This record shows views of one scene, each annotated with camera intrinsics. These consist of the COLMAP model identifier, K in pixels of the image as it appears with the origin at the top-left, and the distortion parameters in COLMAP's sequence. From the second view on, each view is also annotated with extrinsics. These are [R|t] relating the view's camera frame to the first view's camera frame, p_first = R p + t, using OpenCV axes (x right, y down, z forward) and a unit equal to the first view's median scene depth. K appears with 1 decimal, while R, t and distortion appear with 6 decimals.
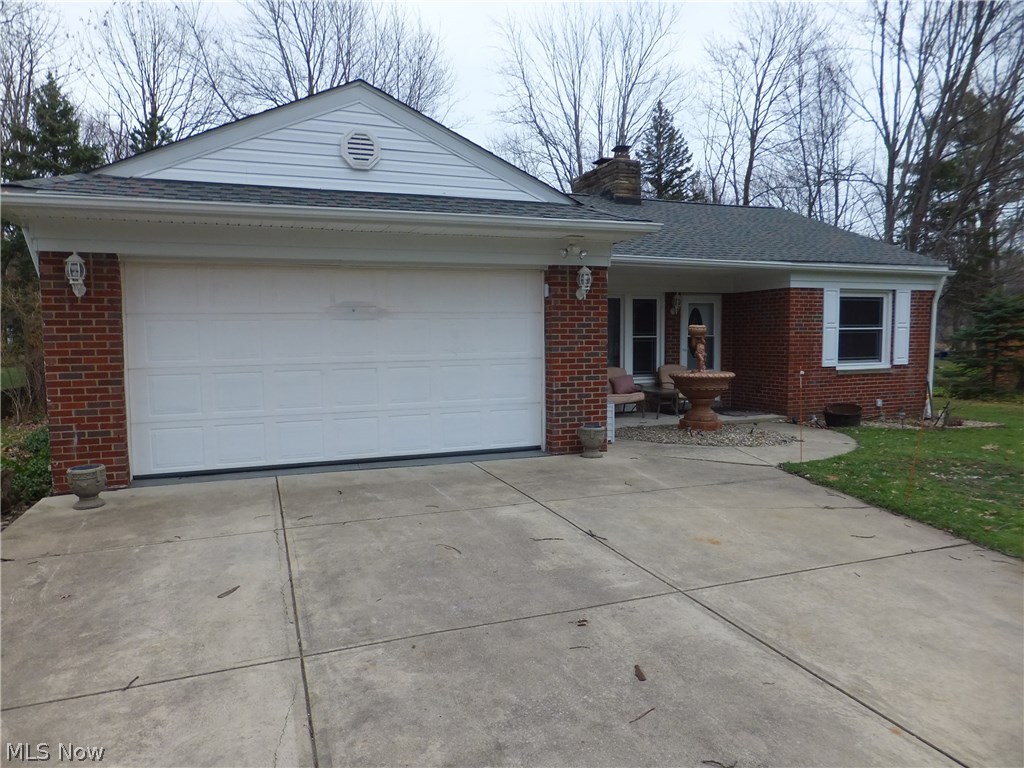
lens RADIAL K [[705.8, 0, 517.7], [0, 705.8, 380.8], [0, 0, 1]] dist [-0.032713, 0.020884]
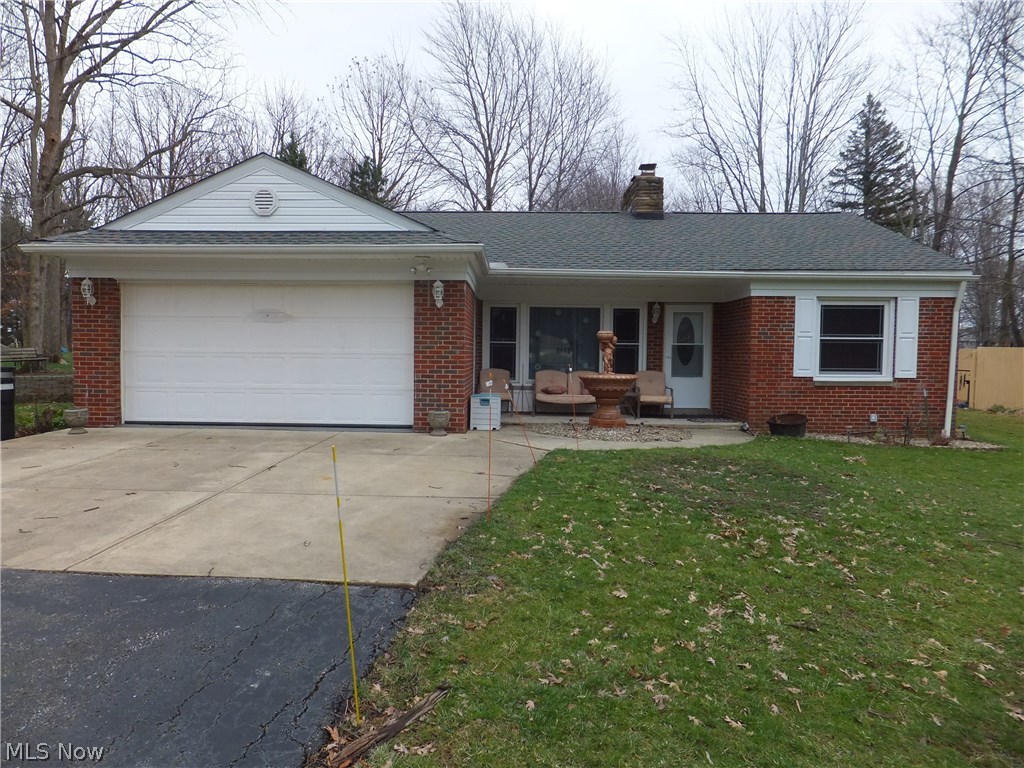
lens RADIAL K [[705.8, 0, 486.3], [0, 705.8, 365.7], [0, 0, 1]] dist [-0.032713, 0.020884]
pose [[0.918593, 0.030253, -0.394044, 0.428767], [-0.045091, 0.998578, -0.028450, 0.011913], [0.392623, 0.043902, 0.918651, -0.061881]]
